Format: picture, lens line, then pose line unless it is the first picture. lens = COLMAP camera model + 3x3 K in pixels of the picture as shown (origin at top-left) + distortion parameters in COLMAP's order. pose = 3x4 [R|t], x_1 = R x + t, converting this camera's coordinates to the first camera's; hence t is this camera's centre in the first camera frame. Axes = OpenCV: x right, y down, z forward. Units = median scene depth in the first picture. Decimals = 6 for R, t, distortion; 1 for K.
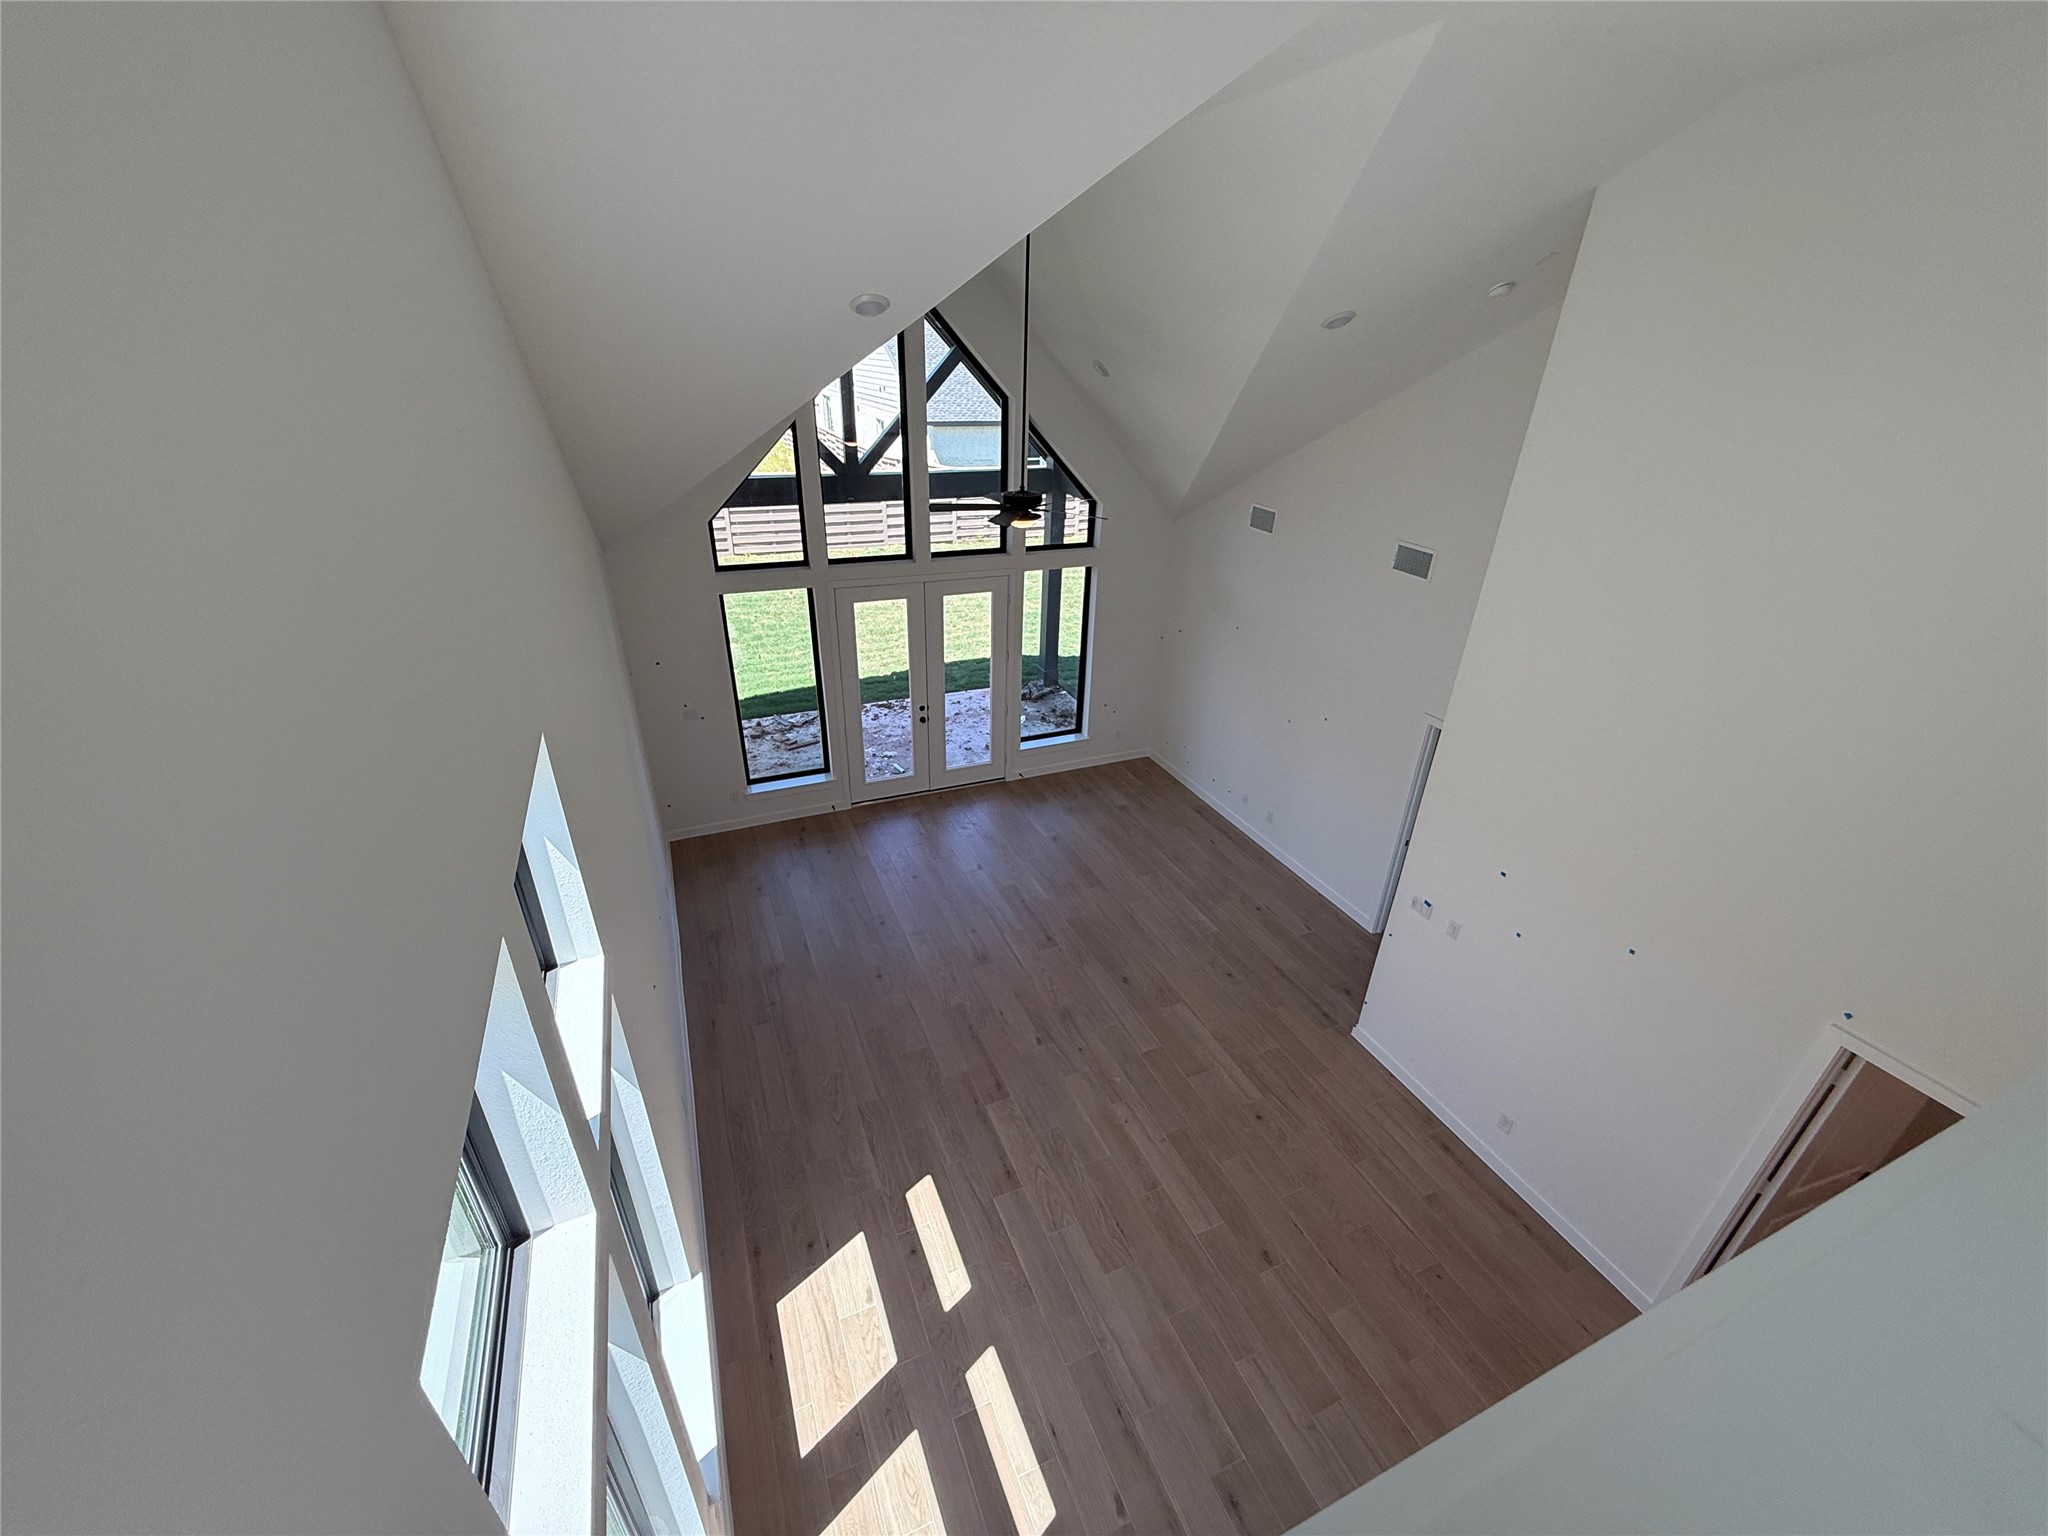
lens RADIAL K [[820.9, 0, 1021.9], [0, 820.9, 772.9], [0, 0, 1]] dist [0.002532, 0.000257]
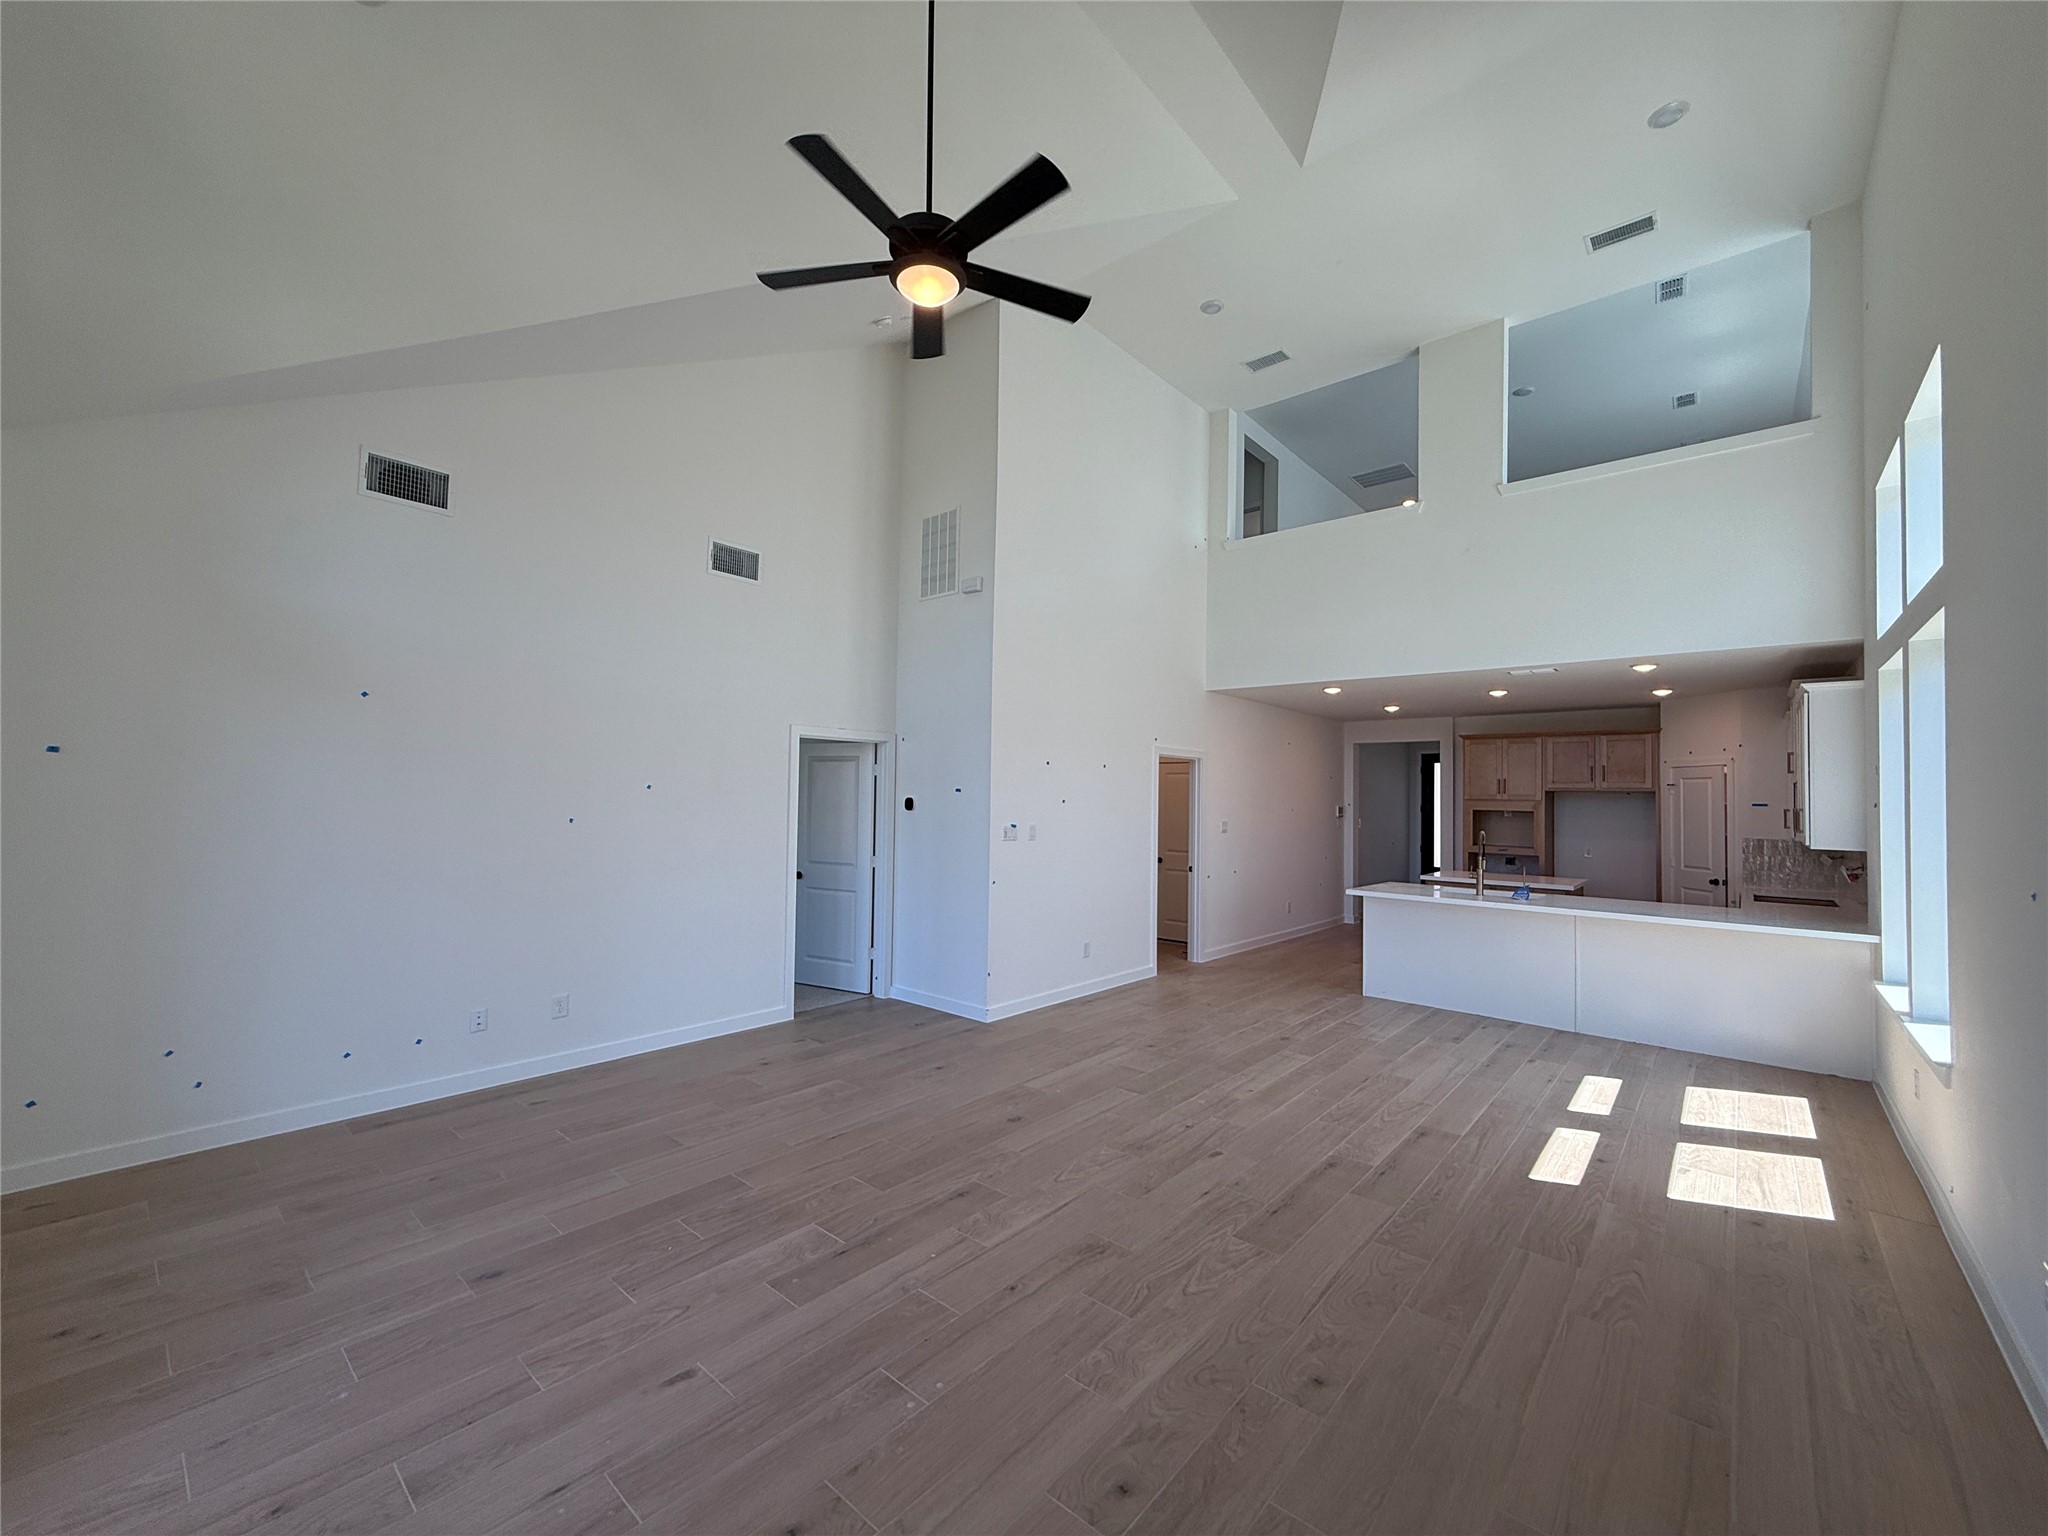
lens RADIAL K [[820.9, 0, 1021.9], [0, 820.9, 772.9], [0, 0, 1]] dist [0.002532, 0.000257]
pose [[-0.428760, -0.004388, 0.903408, -0.493001], [0.393233, 0.899382, 0.190997, -0.108599], [-0.813347, 0.437141, -0.383894, 1.286963]]
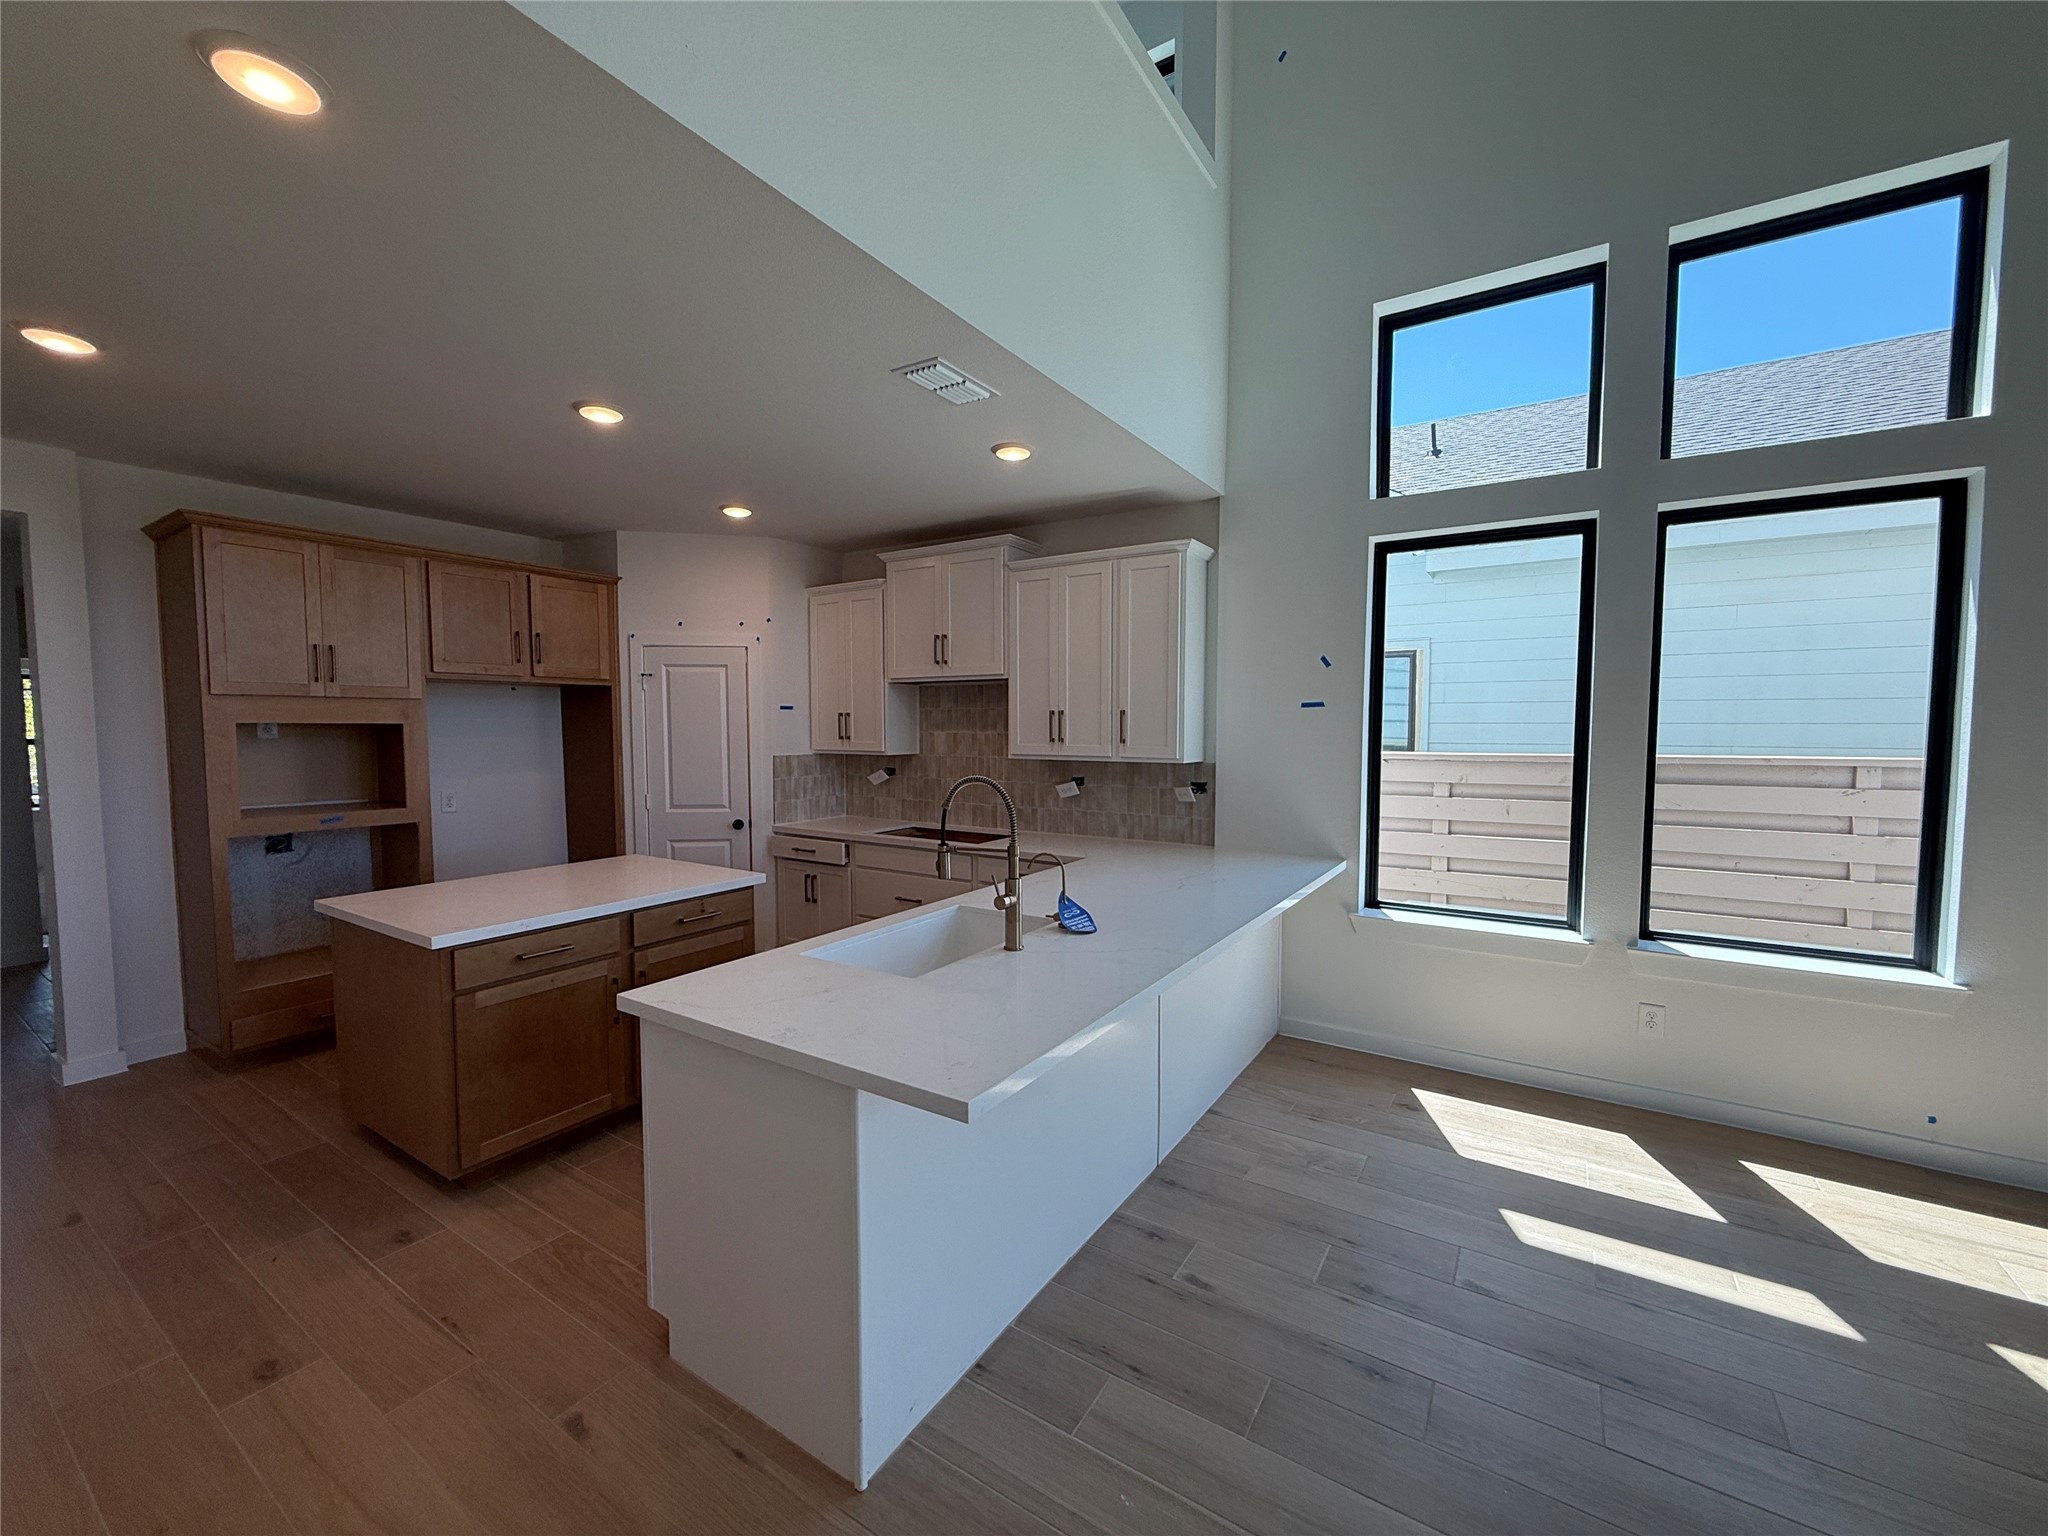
lens RADIAL K [[820.9, 0, 1021.9], [0, 820.9, 772.9], [0, 0, 1]] dist [0.002532, 0.000257]
pose [[-0.832238, 0.010067, -0.554327, 0.471718], [-0.274407, 0.861301, 0.427623, 0.242129], [0.481747, 0.507995, -0.714045, 0.680198]]
